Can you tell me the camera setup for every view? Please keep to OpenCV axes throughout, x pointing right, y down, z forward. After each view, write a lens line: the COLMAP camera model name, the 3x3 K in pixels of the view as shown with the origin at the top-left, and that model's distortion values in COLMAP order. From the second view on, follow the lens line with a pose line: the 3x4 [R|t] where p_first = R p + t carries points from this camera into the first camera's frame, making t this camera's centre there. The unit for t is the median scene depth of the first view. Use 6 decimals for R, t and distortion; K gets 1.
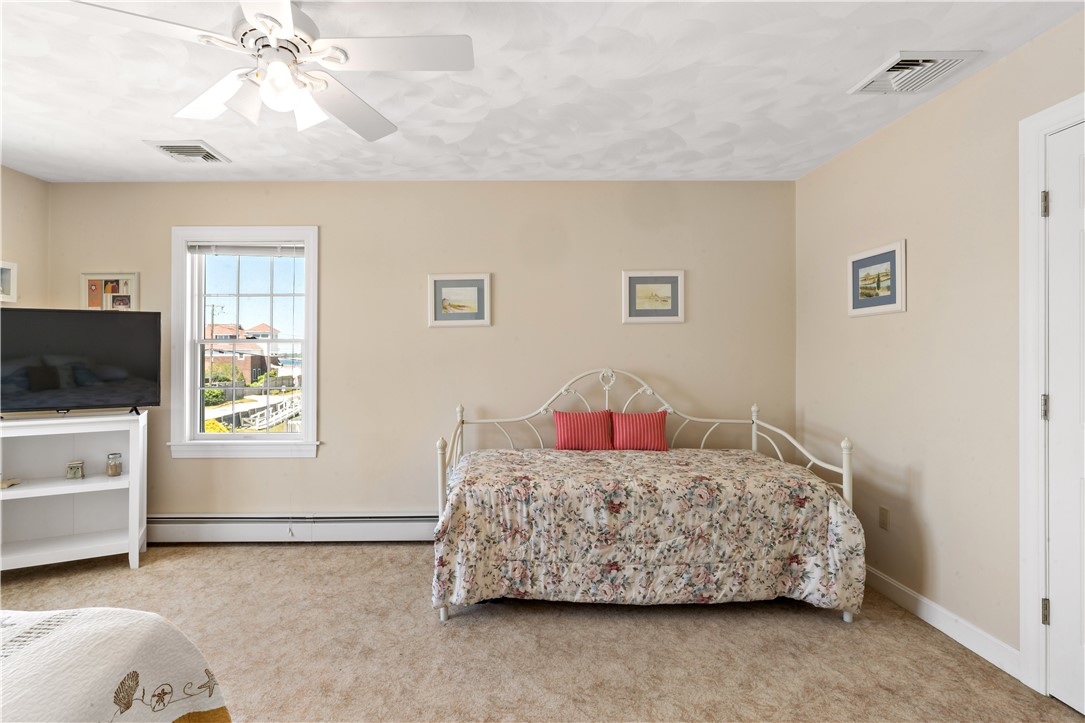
lens RADIAL K [[539.5, 0, 544.3], [0, 539.5, 356.7], [0, 0, 1]] dist [-0.007049, 0.001646]
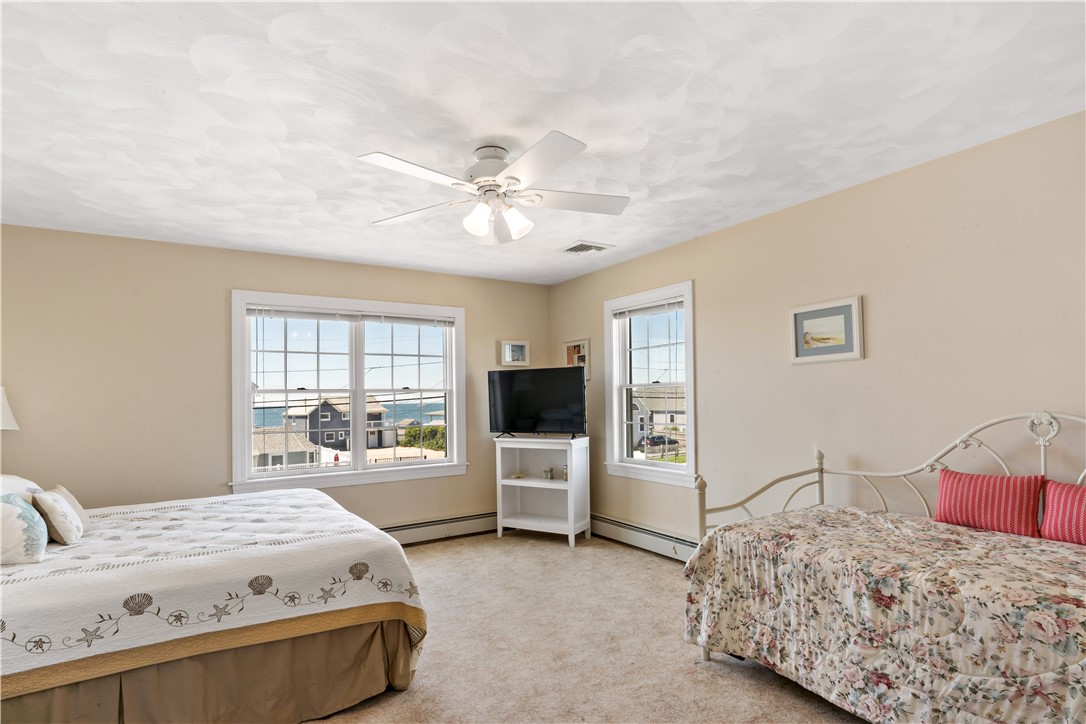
lens RADIAL K [[572.1, 0, 583.3], [0, 572.1, 389.5], [0, 0, 1]] dist [-0.007744, 0.000656]
pose [[0.528729, -0.017283, -0.848615, 0.575694], [0.010444, 0.999849, -0.013855, -0.002989], [0.848727, -0.001537, 0.528830, 0.232231]]
